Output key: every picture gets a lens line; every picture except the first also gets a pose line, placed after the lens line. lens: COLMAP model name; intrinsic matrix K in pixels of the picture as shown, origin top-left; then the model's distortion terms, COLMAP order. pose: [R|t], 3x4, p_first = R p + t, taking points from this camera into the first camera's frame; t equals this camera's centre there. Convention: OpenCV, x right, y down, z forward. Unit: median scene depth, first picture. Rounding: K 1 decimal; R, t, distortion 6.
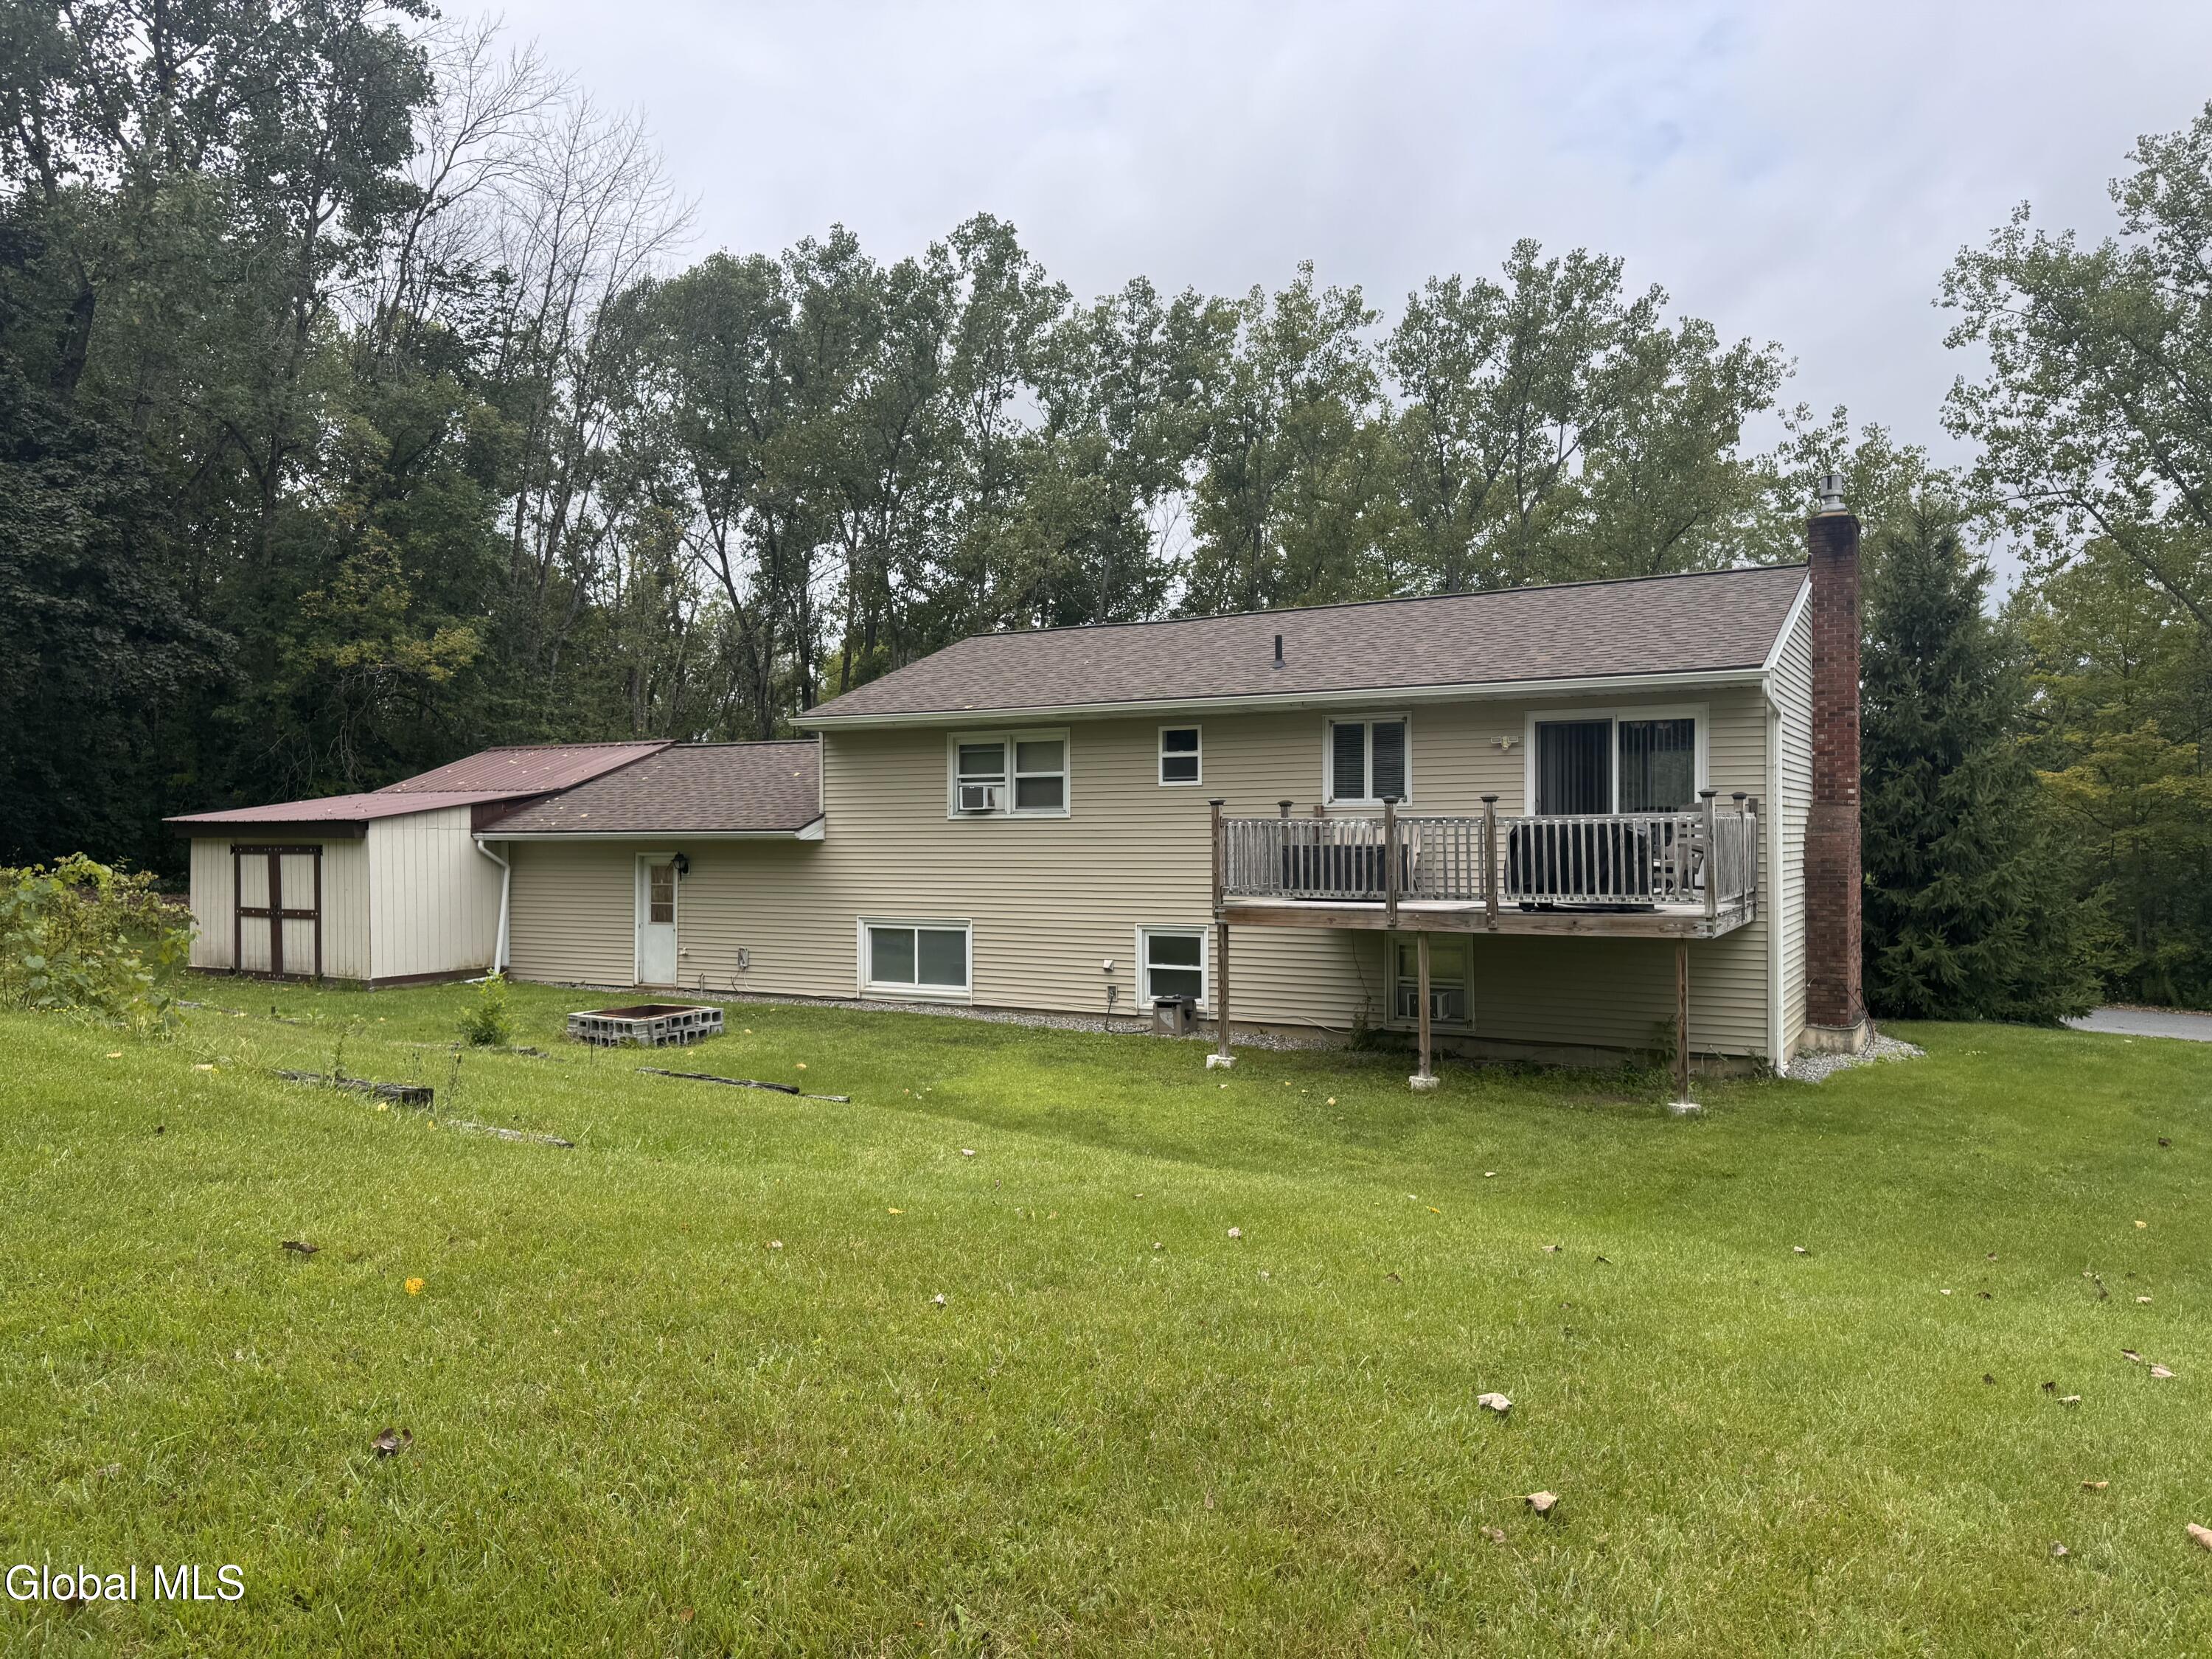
lens RADIAL K [[1521.5, 0, 1129.4], [0, 1521.5, 834.0], [0, 0, 1]] dist [0.096819, -0.141638]
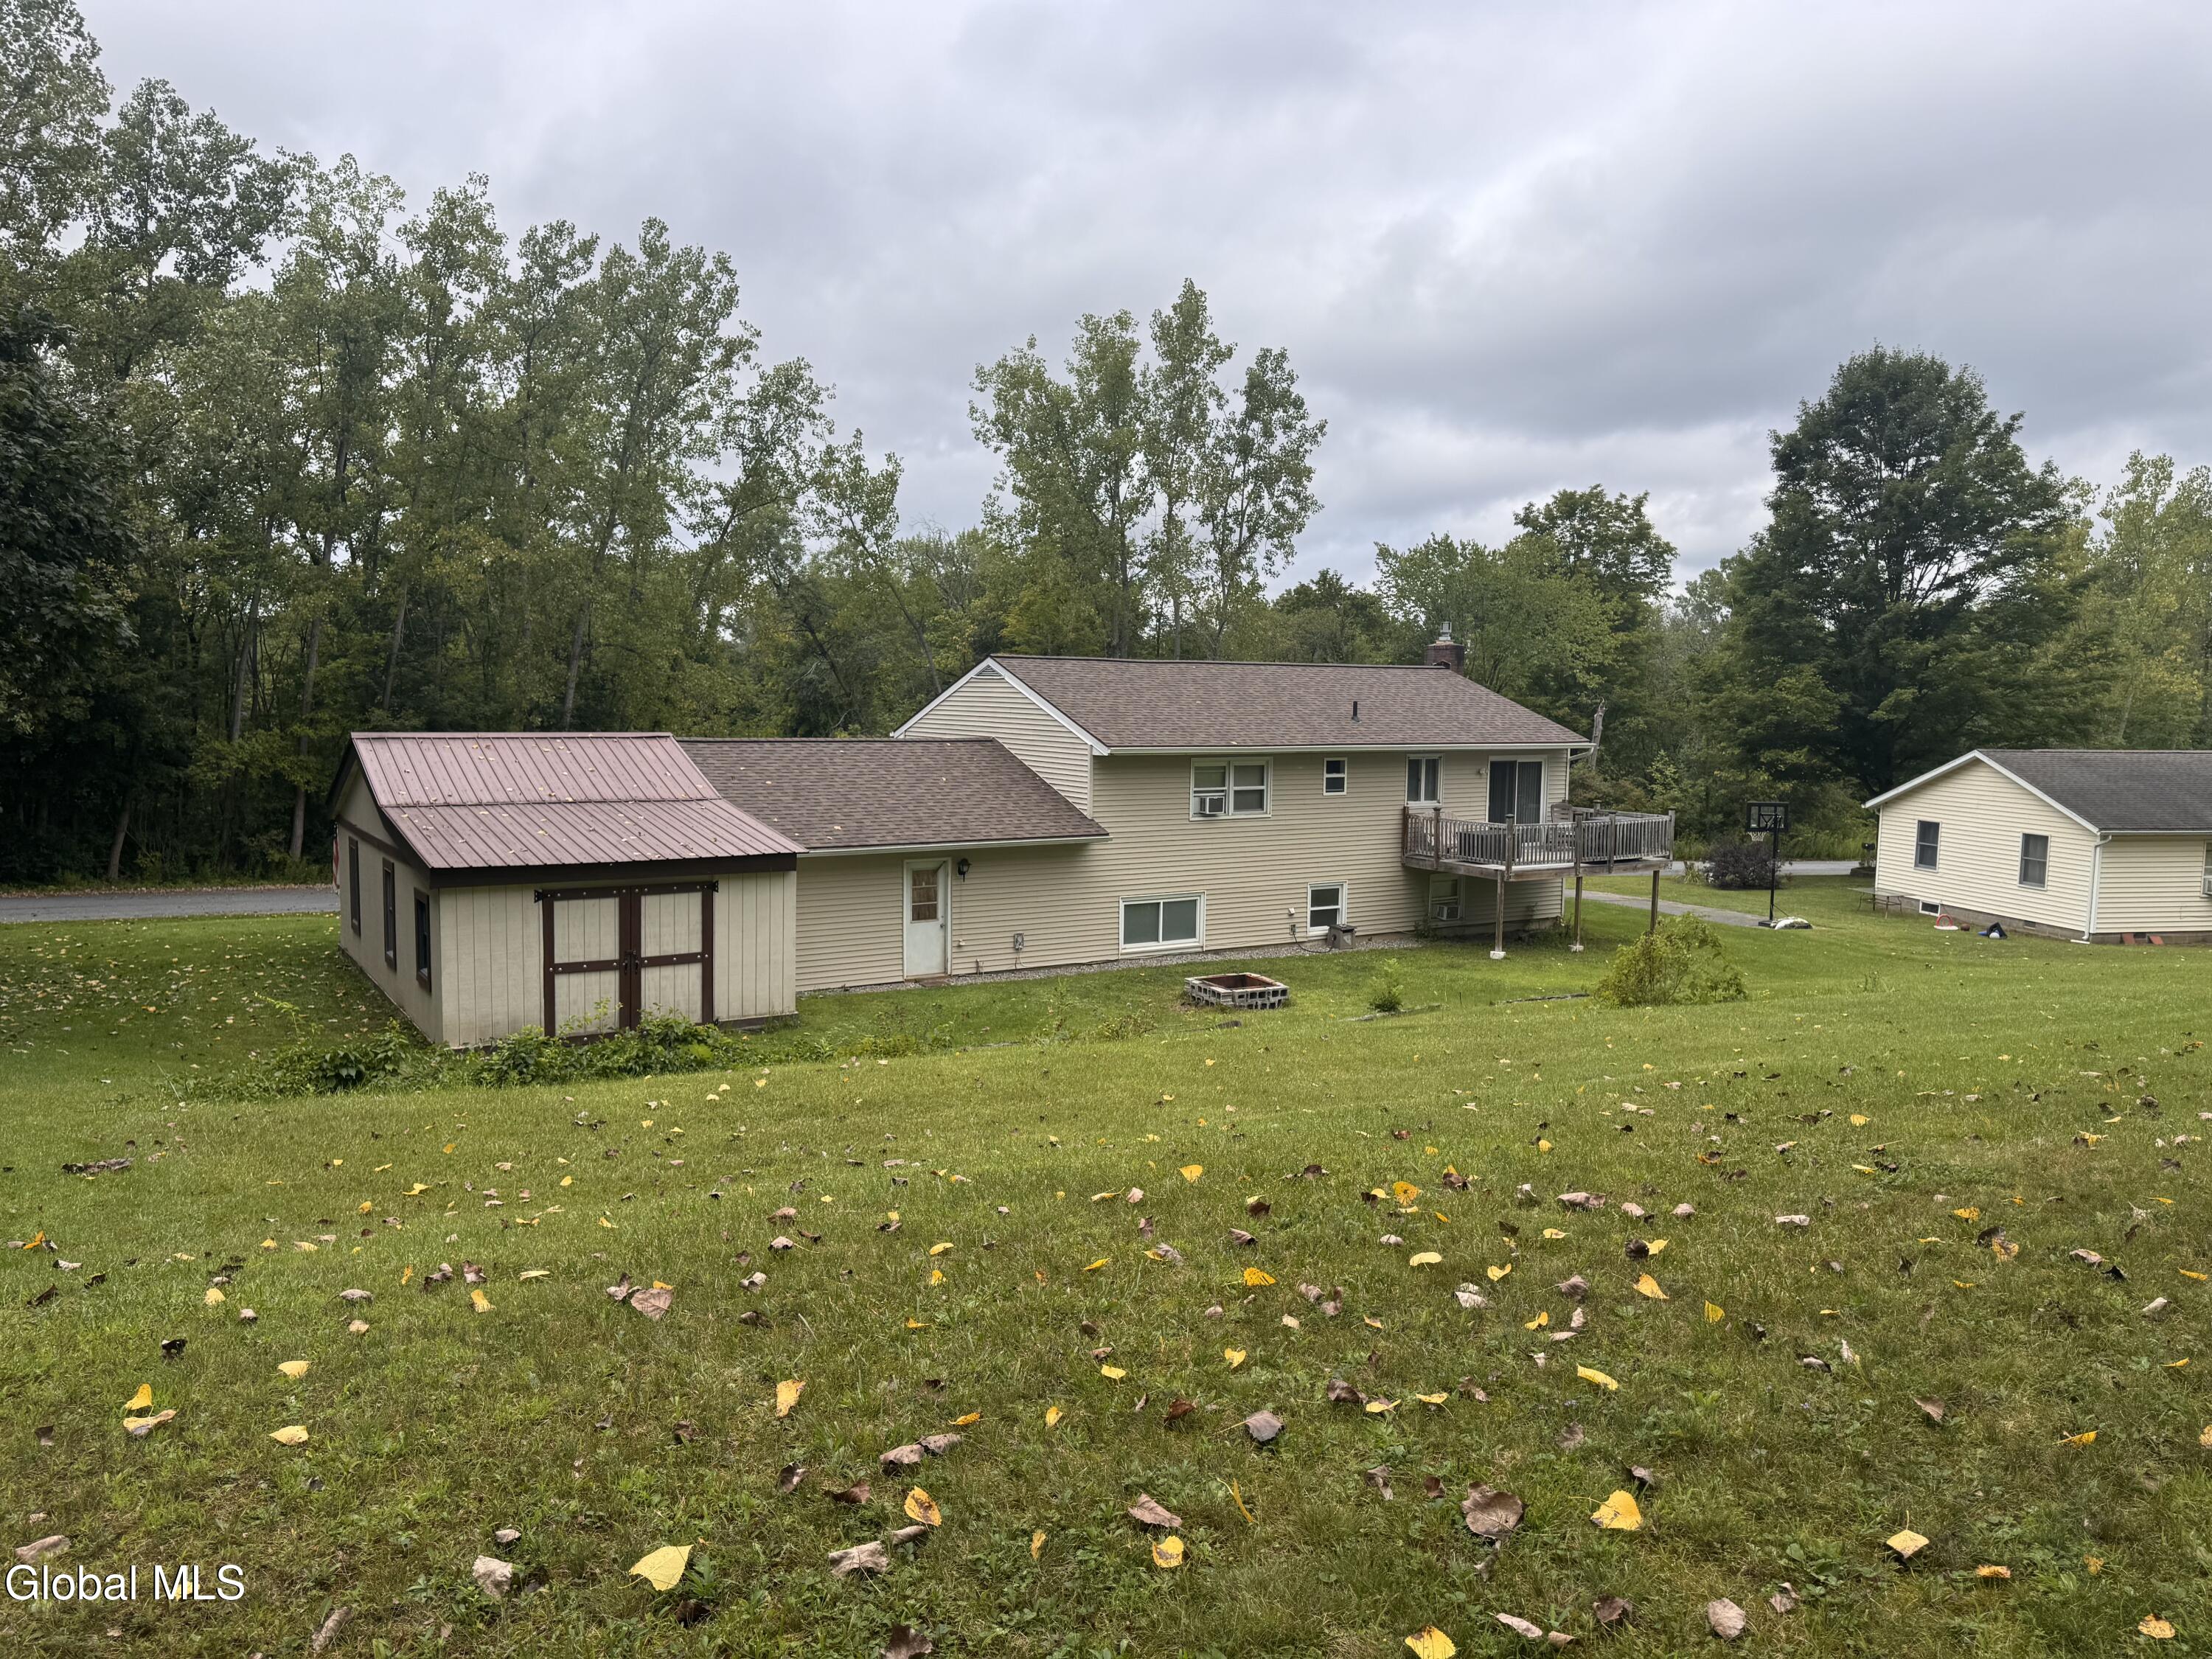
lens RADIAL K [[1509.9, 0, 1106.0], [0, 1509.9, 829.5], [0, 0, 1]] dist [0.095189, -0.157982]
pose [[0.474426, -0.068106, 0.877657, -1.338898], [-0.015679, 0.996191, 0.085780, -0.116254], [-0.880156, -0.054456, 0.471551, 0.413615]]
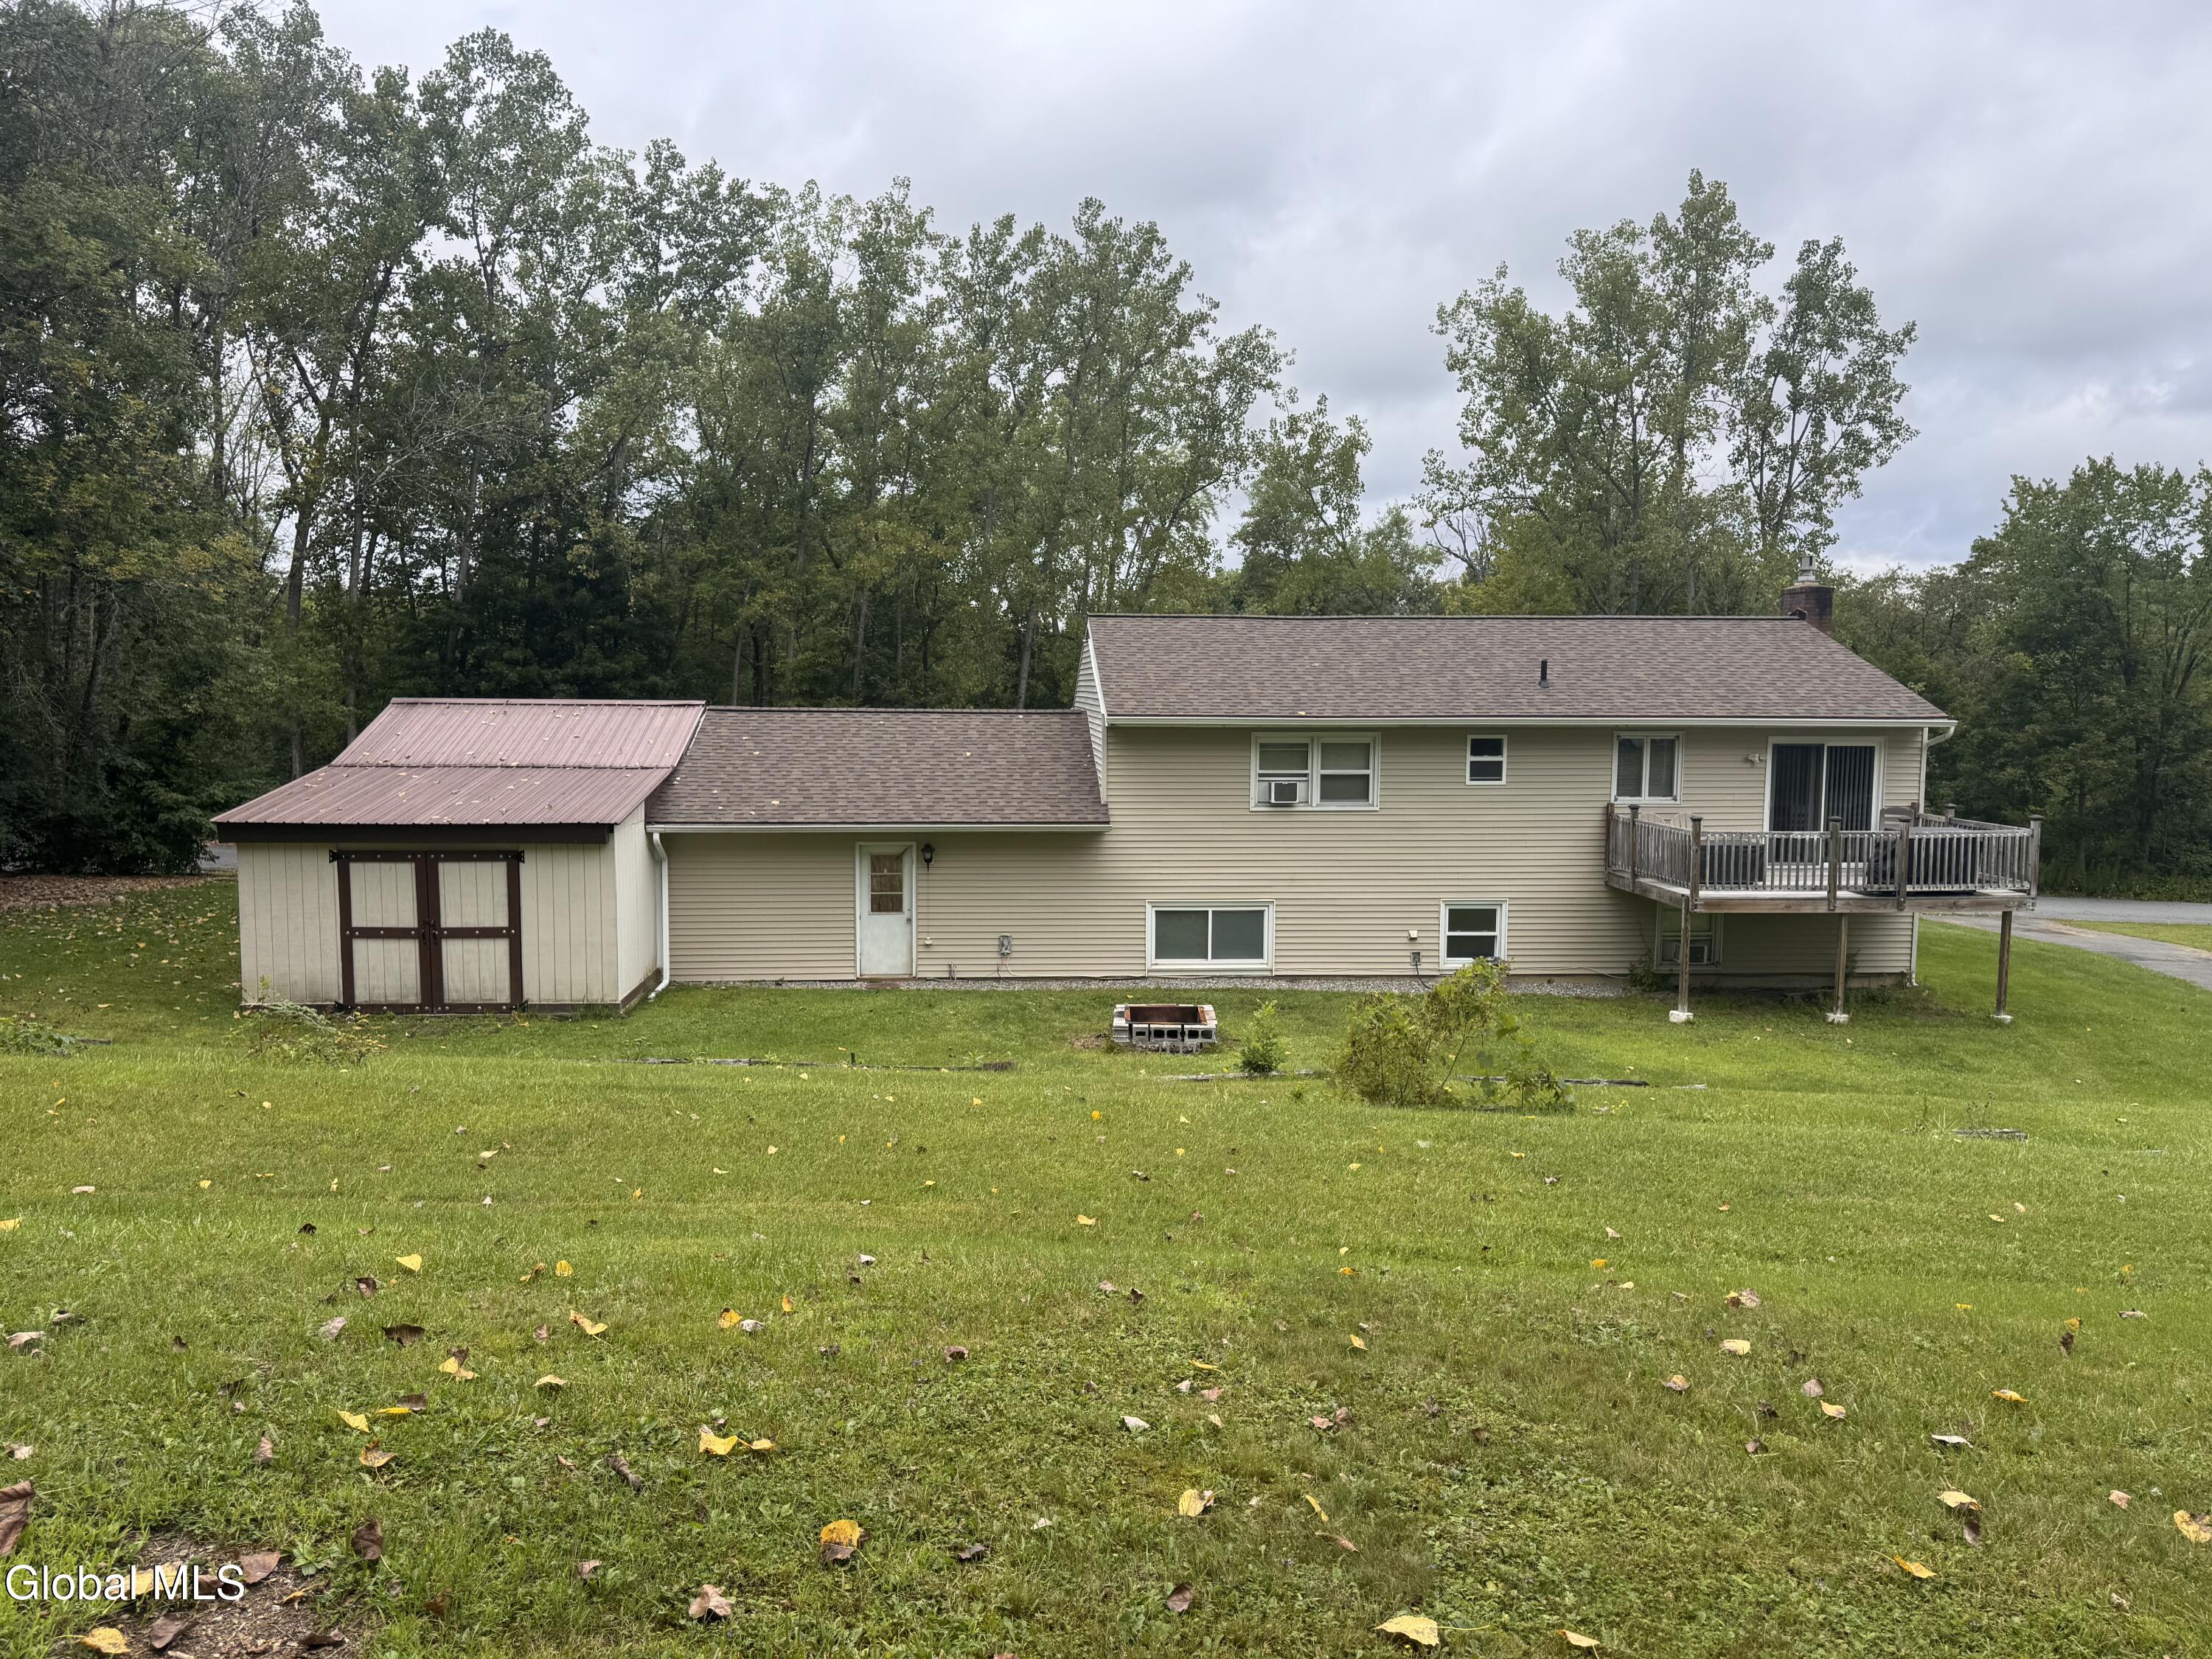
lens RADIAL K [[1509.9, 0, 1106.0], [0, 1509.9, 829.5], [0, 0, 1]] dist [0.095189, -0.157982]
pose [[0.836816, -0.041493, 0.545909, -0.790981], [-0.009113, 0.995930, 0.089667, -0.091621], [-0.547408, -0.080010, 0.833033, 0.143792]]
